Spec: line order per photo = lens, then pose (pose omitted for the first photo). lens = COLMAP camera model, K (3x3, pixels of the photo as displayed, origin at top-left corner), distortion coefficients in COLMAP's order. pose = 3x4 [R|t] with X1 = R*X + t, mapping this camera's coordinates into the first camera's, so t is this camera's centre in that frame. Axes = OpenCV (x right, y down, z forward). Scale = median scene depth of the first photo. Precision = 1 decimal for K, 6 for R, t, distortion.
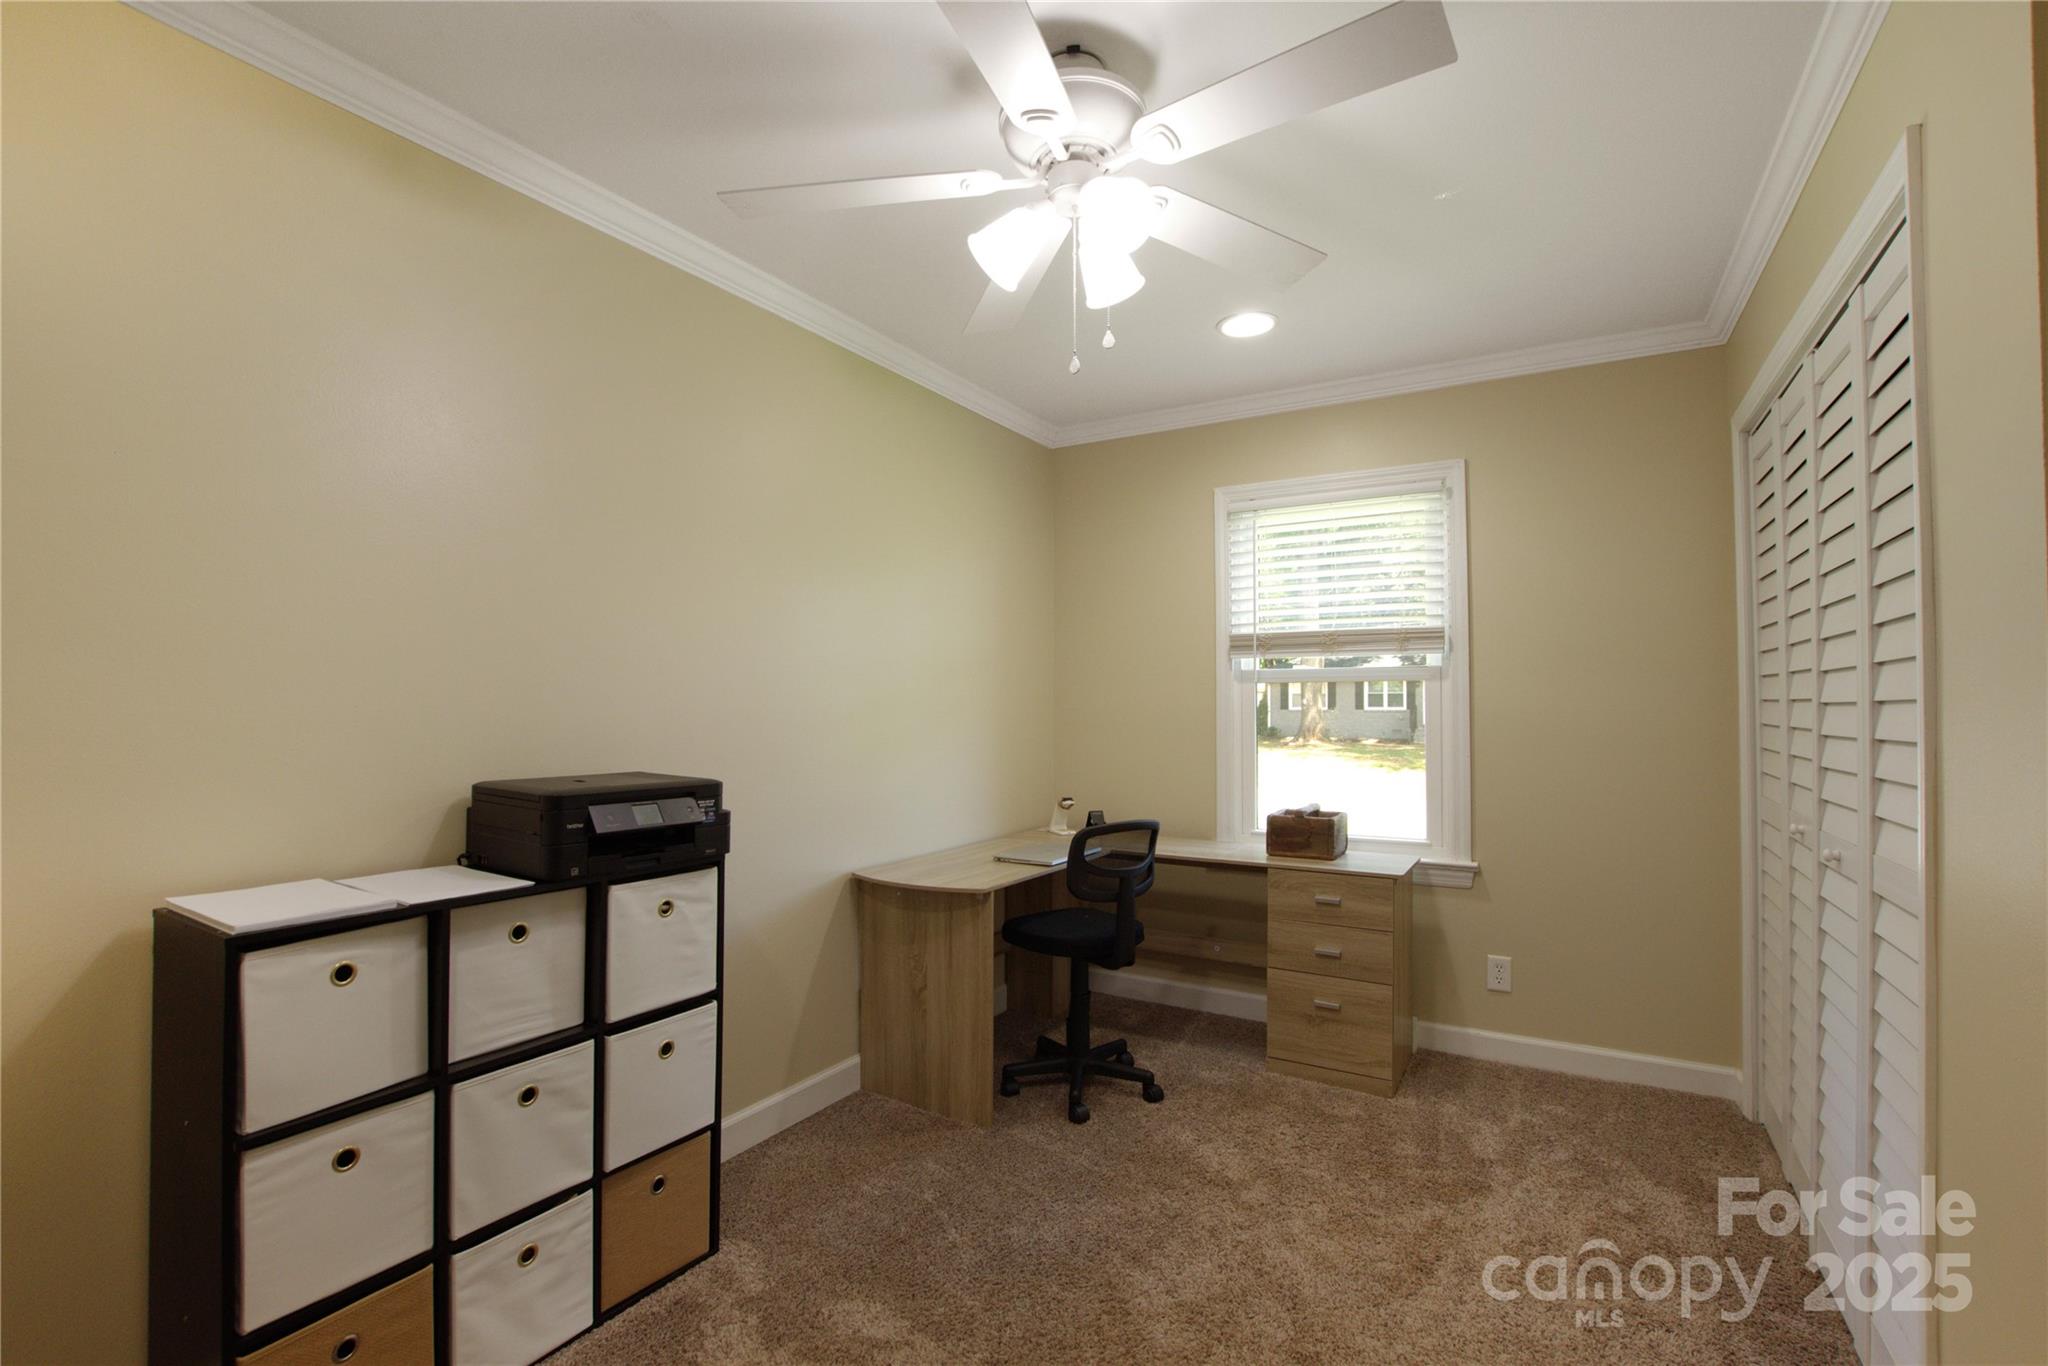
lens RADIAL K [[917.4, 0, 1031.2], [0, 917.4, 685.6], [0, 0, 1]] dist [-0.018227, 0.000484]
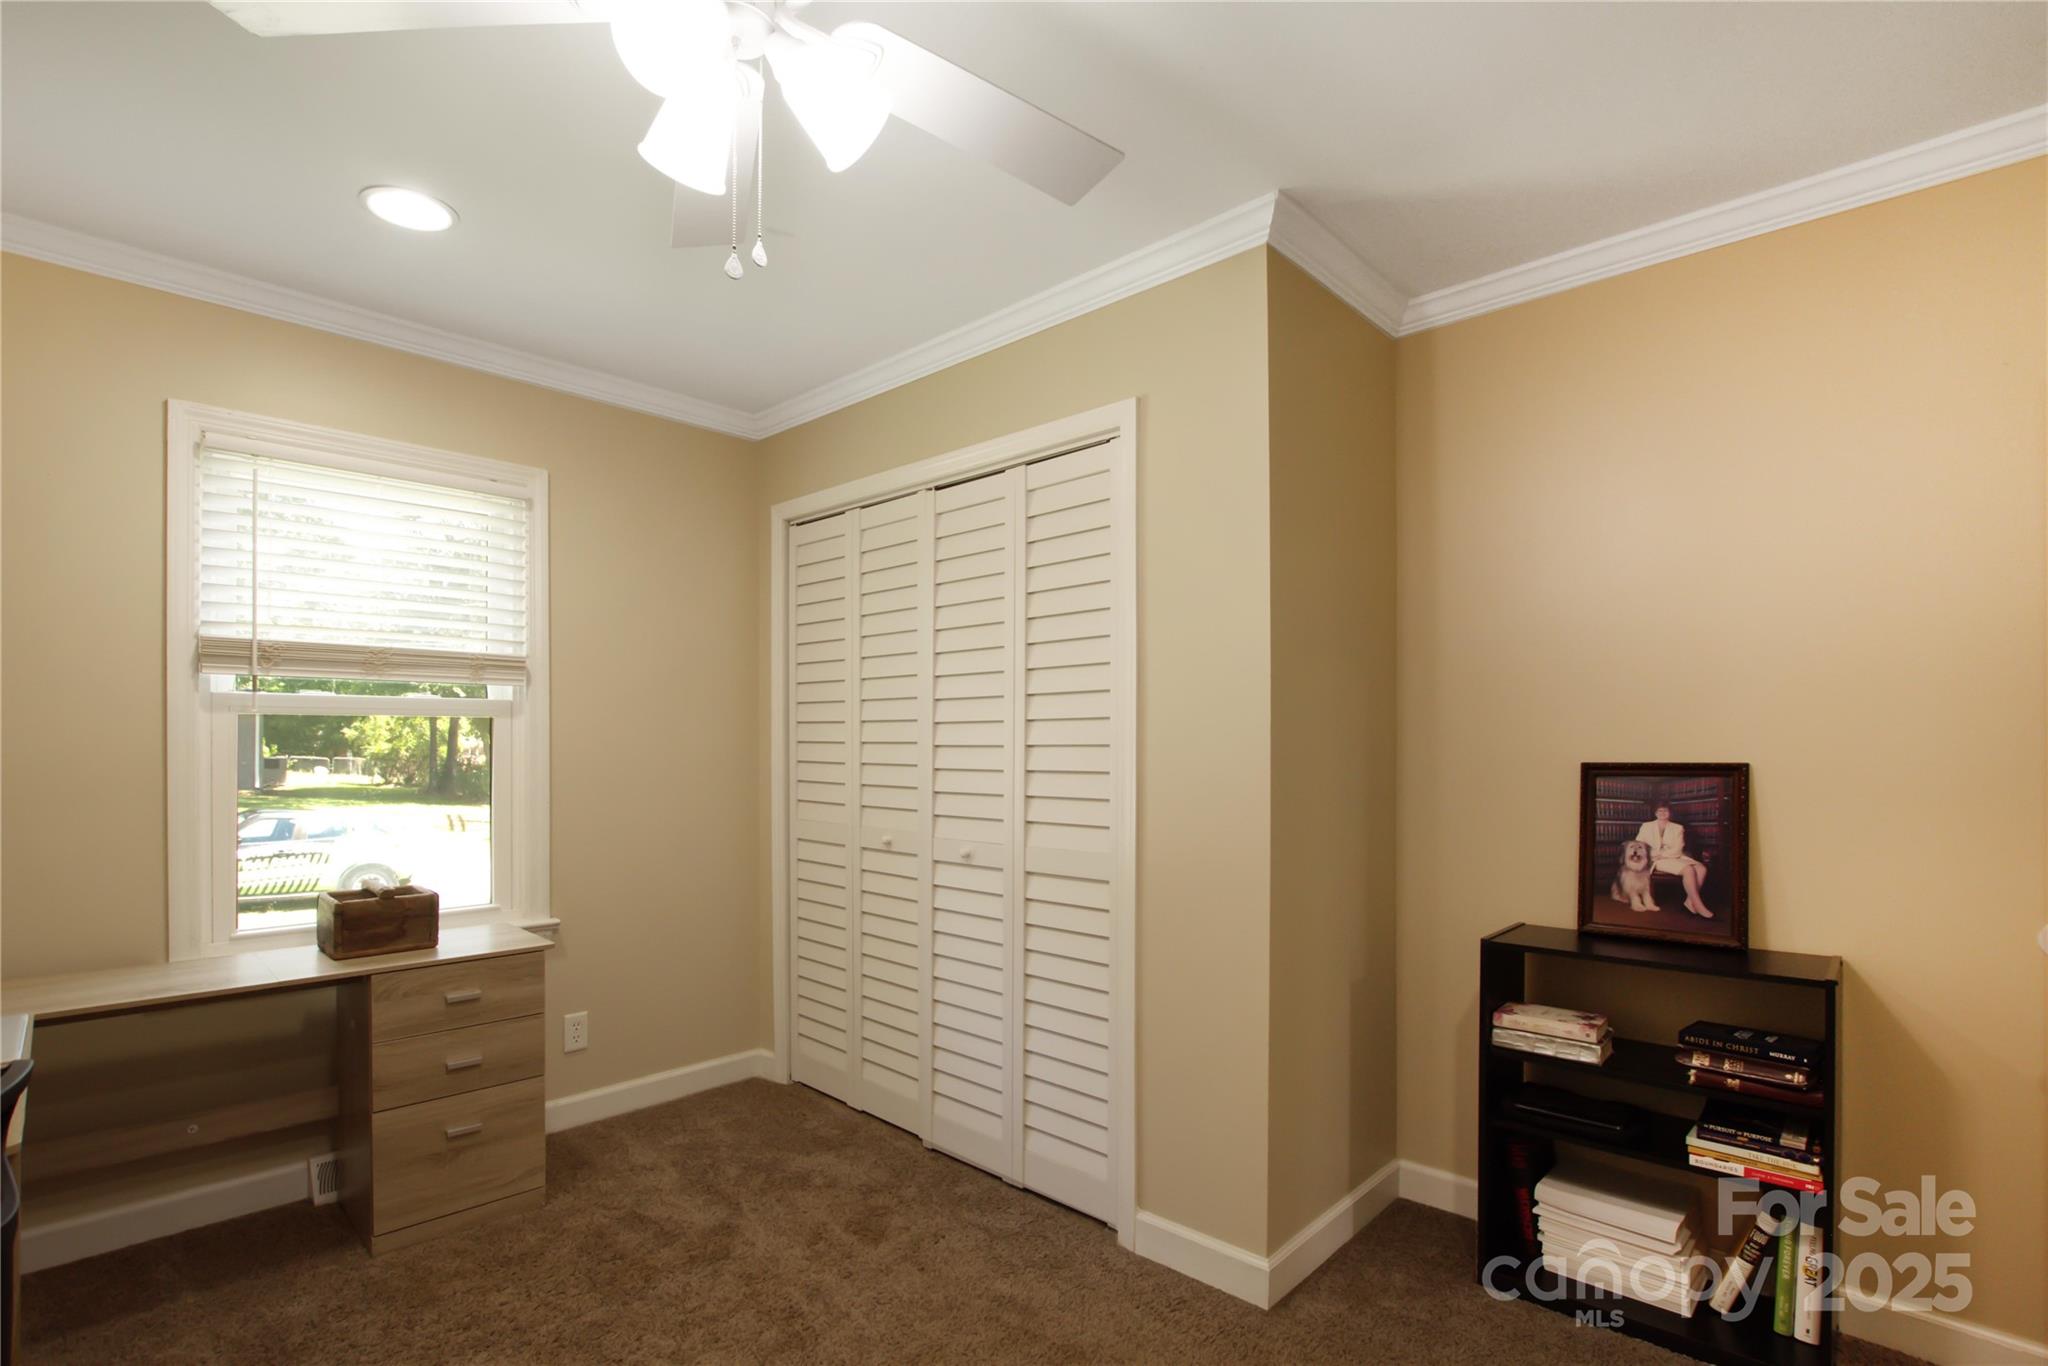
lens RADIAL K [[970.5, 0, 1005.6], [0, 970.5, 735.2], [0, 0, 1]] dist [-0.018387, -0.000004]
pose [[0.245182, 0.005224, 0.969463, -0.335848], [-0.023451, 0.999725, 0.000544, 0.000027], [-0.969193, -0.022868, 0.245237, 0.328696]]
